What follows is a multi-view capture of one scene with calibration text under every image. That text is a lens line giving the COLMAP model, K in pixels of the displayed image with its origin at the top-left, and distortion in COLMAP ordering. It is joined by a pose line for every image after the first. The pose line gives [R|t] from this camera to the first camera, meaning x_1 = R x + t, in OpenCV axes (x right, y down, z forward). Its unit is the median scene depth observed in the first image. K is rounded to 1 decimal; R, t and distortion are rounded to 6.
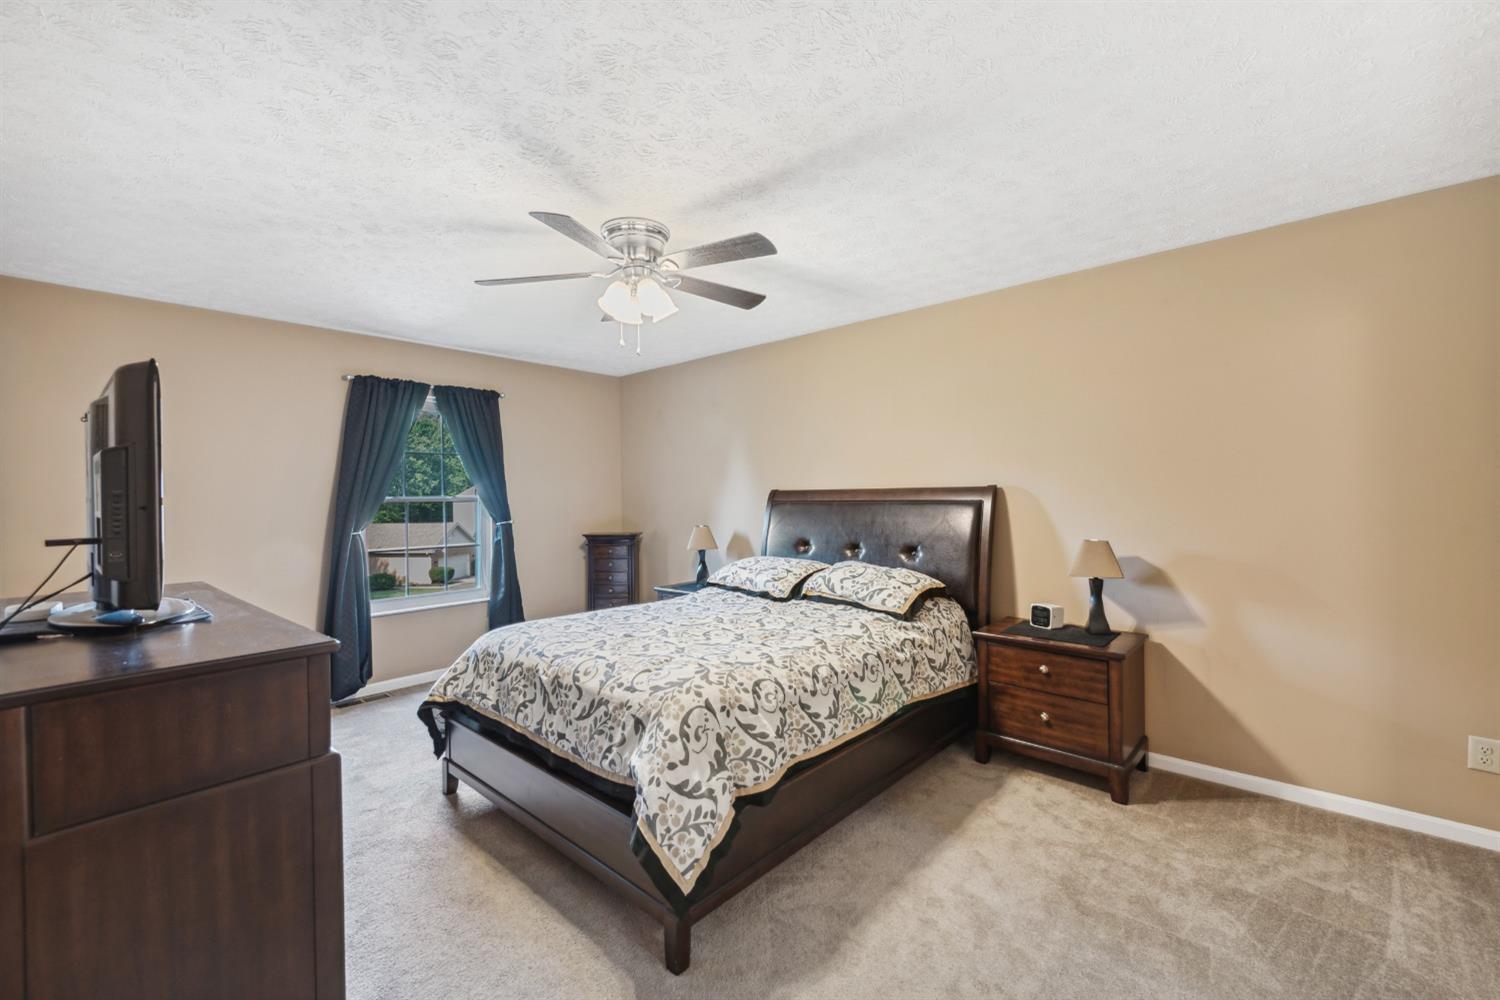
lens RADIAL K [[610.1, 0, 755.2], [0, 610.1, 499.9], [0, 0, 1]] dist [0.001361, -0.000036]
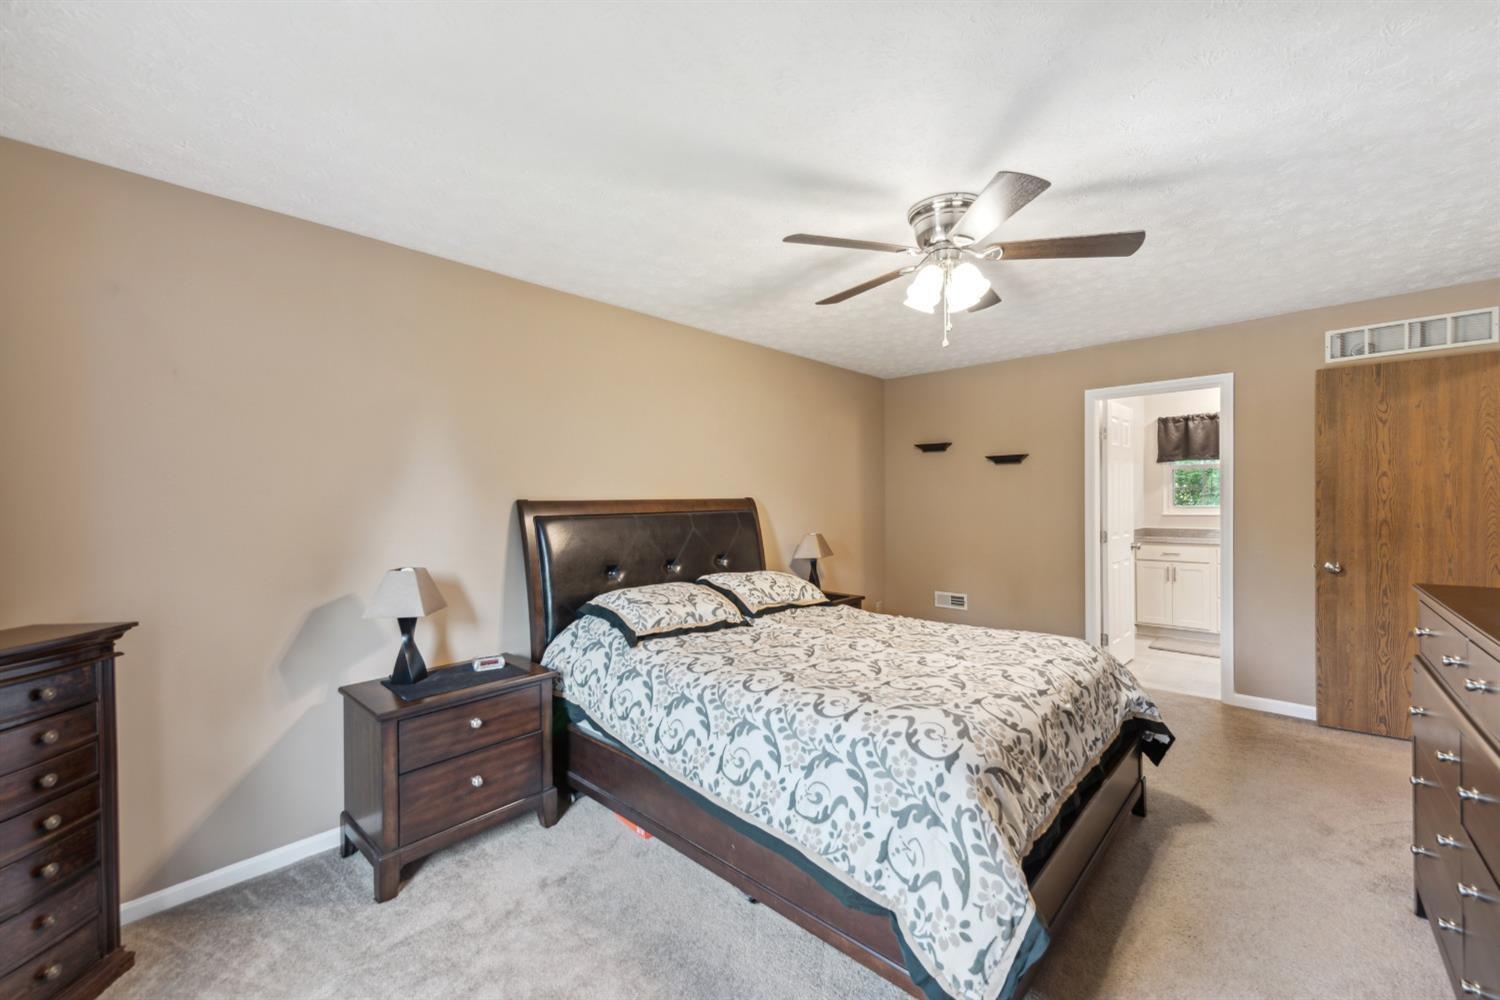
lens RADIAL K [[600.5, 0, 757.7], [0, 600.5, 502.0], [0, 0, 1]] dist [0.014731, -0.001274]
pose [[0.020595, 0.002812, 0.999784, -0.895244], [0.021840, 0.999756, -0.003262, -0.009713], [-0.999549, 0.021902, 0.020529, 1.032623]]
